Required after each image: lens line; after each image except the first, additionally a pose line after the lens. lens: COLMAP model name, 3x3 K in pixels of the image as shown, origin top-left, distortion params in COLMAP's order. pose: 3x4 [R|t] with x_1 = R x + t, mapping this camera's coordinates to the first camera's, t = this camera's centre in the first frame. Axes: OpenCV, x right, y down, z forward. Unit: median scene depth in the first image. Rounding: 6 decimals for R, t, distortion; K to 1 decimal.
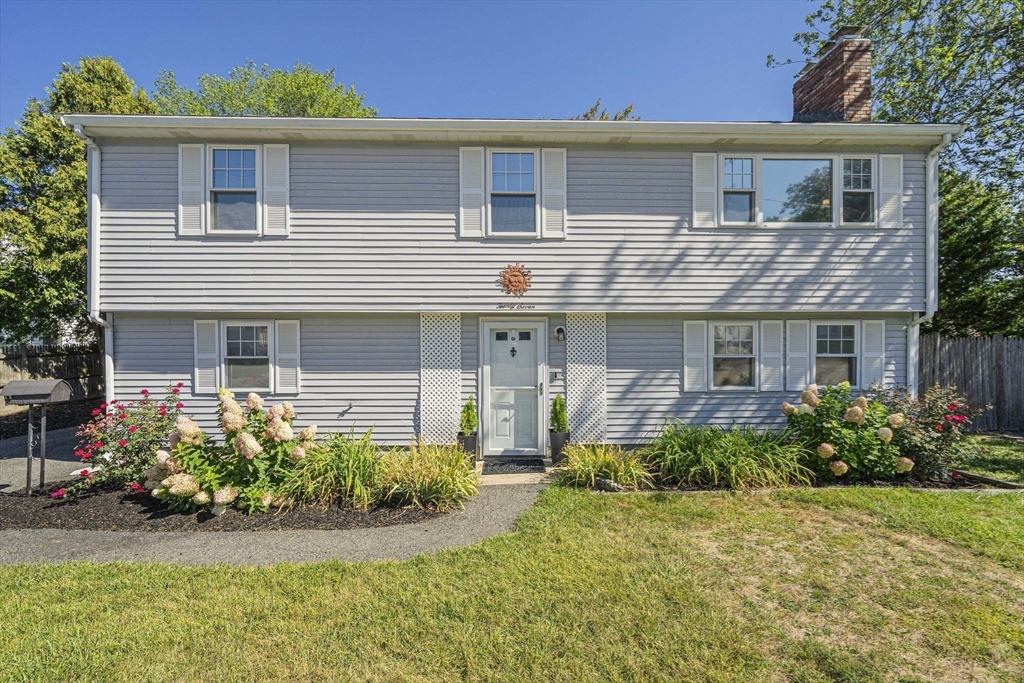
lens RADIAL K [[529.0, 0, 511.1], [0, 529.0, 359.3], [0, 0, 1]] dist [-0.025519, 0.000232]
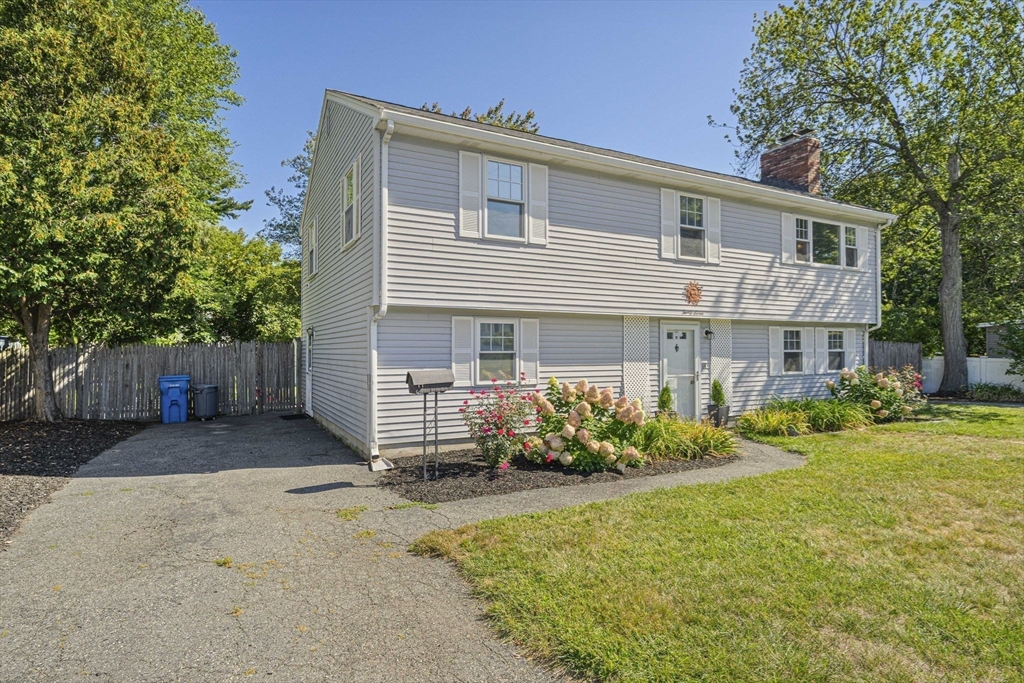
lens RADIAL K [[554.8, 0, 512.0], [0, 554.8, 341.5], [0, 0, 1]] dist [-0.069167, 0.000123]
pose [[0.906781, 0.007617, 0.421532, -0.955042], [0.002799, 0.999706, -0.024086, 0.001699], [-0.421592, 0.023021, 0.906493, -0.046859]]
